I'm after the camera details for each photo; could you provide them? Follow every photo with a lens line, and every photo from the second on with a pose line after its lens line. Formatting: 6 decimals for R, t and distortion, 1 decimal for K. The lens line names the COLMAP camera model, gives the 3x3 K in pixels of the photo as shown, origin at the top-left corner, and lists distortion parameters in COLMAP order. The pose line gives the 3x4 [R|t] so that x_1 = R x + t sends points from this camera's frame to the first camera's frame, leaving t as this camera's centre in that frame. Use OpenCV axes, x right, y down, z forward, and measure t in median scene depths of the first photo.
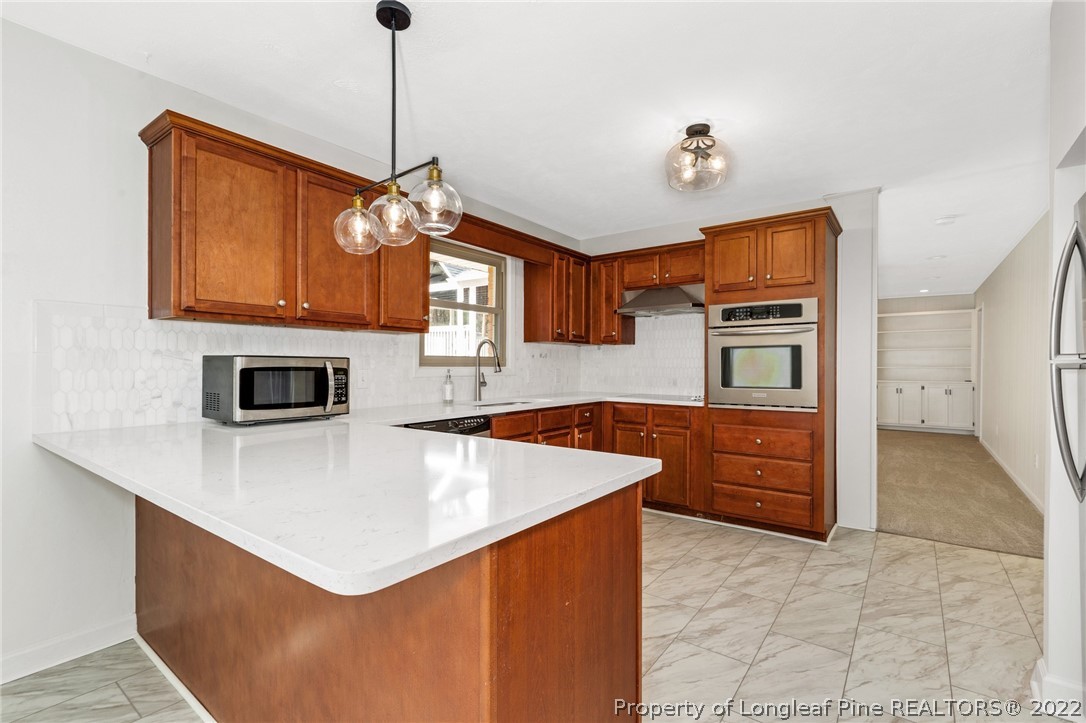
lens RADIAL K [[489.3, 0, 546.9], [0, 489.3, 369.1], [0, 0, 1]] dist [0.001901, -0.001040]
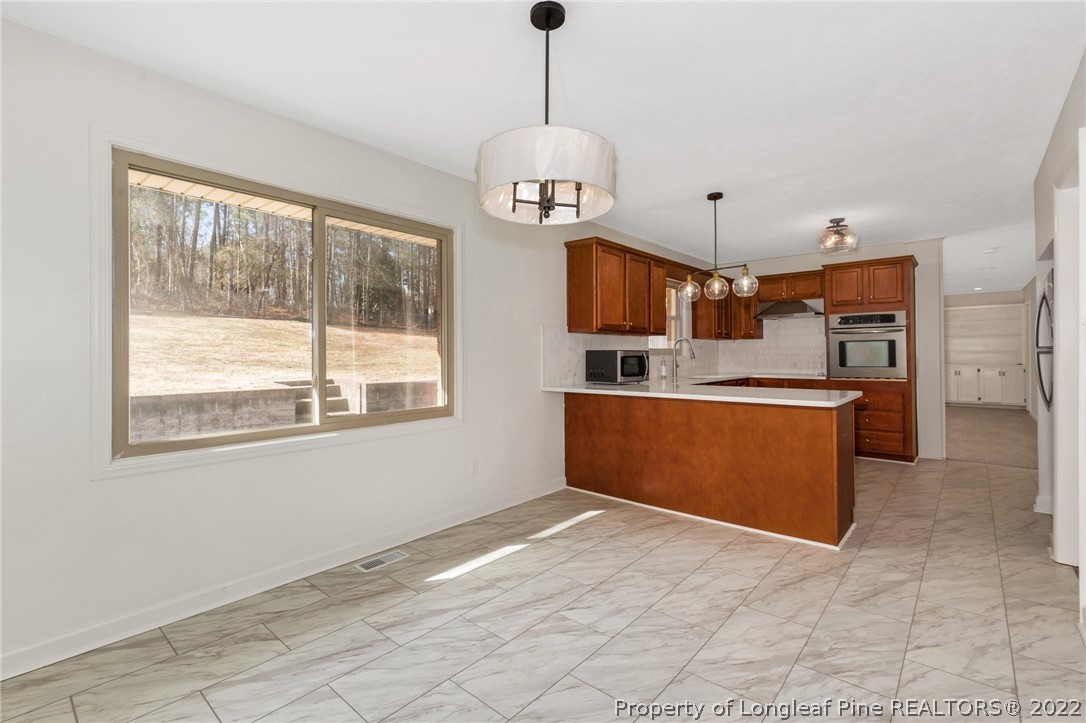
lens RADIAL K [[489.3, 0, 537.3], [0, 489.3, 351.1], [0, 0, 1]] dist [0.001901, -0.001040]
pose [[0.996703, -0.009055, -0.080632, -0.490590], [0.007907, 0.999863, -0.014541, 0.001707], [0.080752, 0.013856, 0.996638, -0.655499]]
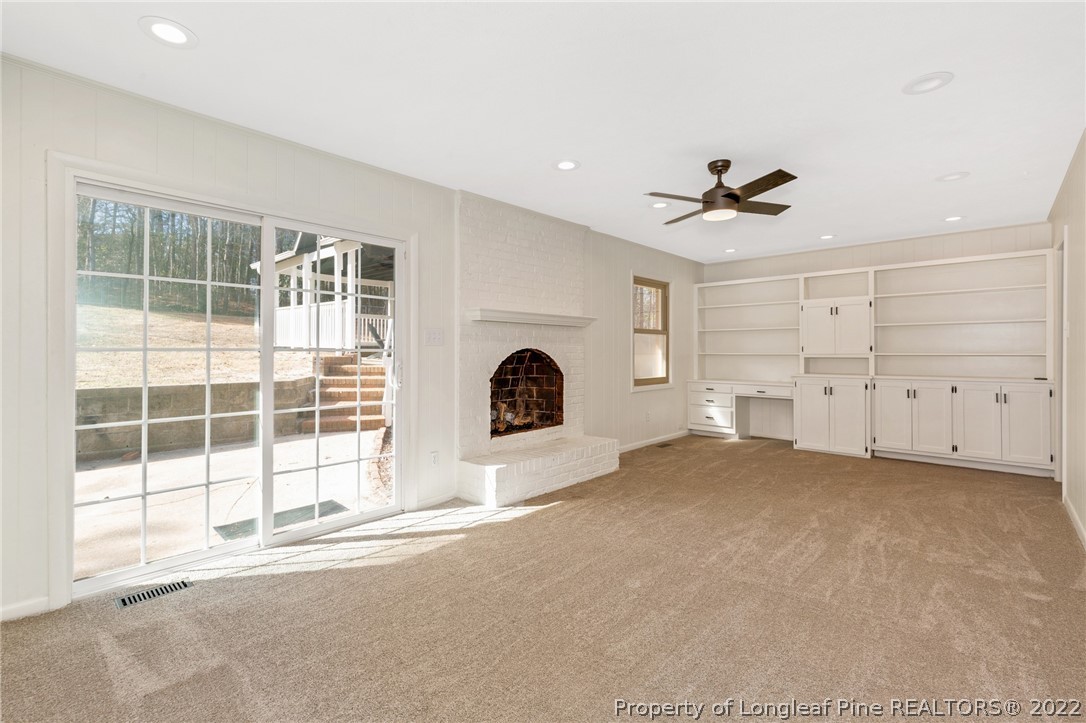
lens RADIAL K [[489.3, 0, 535.6], [0, 489.3, 350.1], [0, 0, 1]] dist [0.001901, -0.001040]
pose [[0.993630, 0.001031, -0.112688, 0.869658], [-0.002498, 0.999914, -0.012873, 0.001926], [0.112665, 0.013072, 0.993547, 0.943427]]
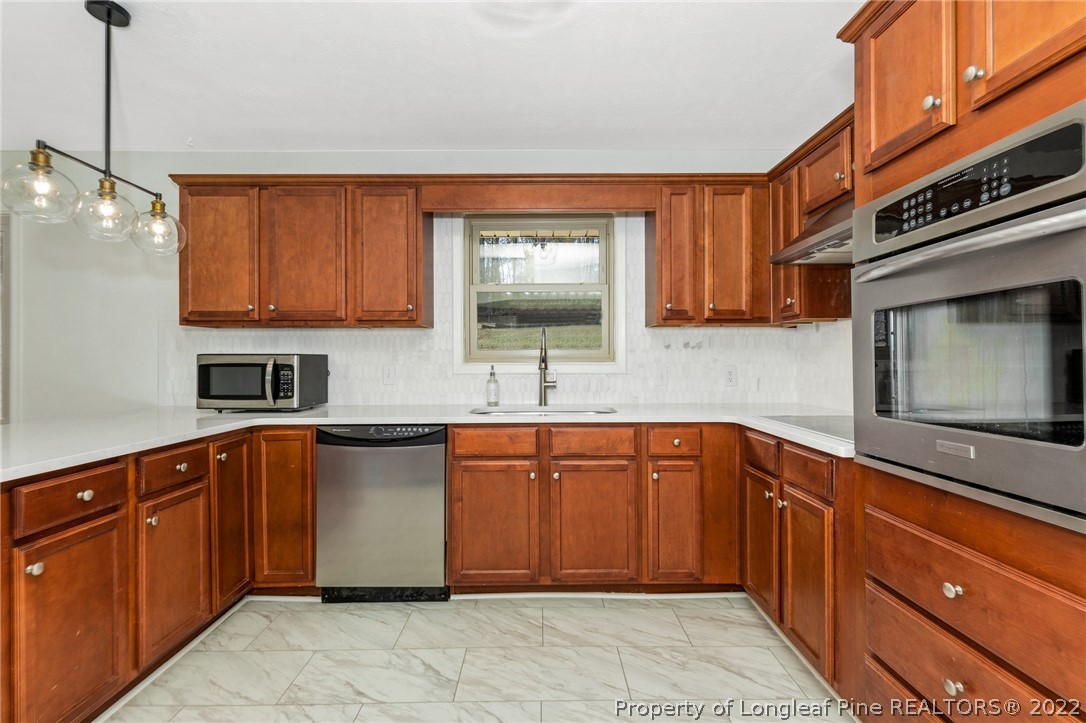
lens RADIAL K [[489.3, 0, 539.9], [0, 489.3, 358.9], [0, 0, 1]] dist [0.001901, -0.001040]
pose [[0.597281, -0.007467, -0.801997, 0.518596], [-0.001002, 0.999949, -0.010056, -0.002591], [0.802031, 0.006810, 0.597243, 0.569240]]
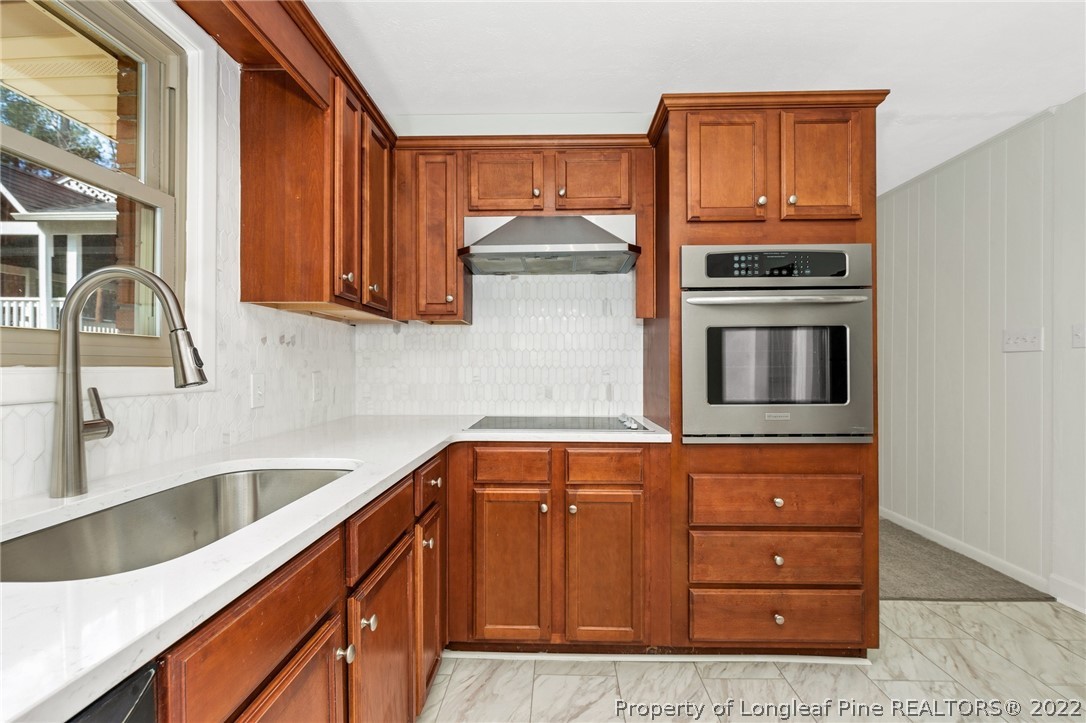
lens RADIAL K [[489.3, 0, 540.8], [0, 489.3, 364.7], [0, 0, 1]] dist [0.001901, -0.001040]
pose [[0.821583, -0.002423, 0.570083, -0.088958], [0.007515, 0.999950, -0.006580, -0.002578], [-0.570039, 0.009691, 0.821560, 0.686552]]
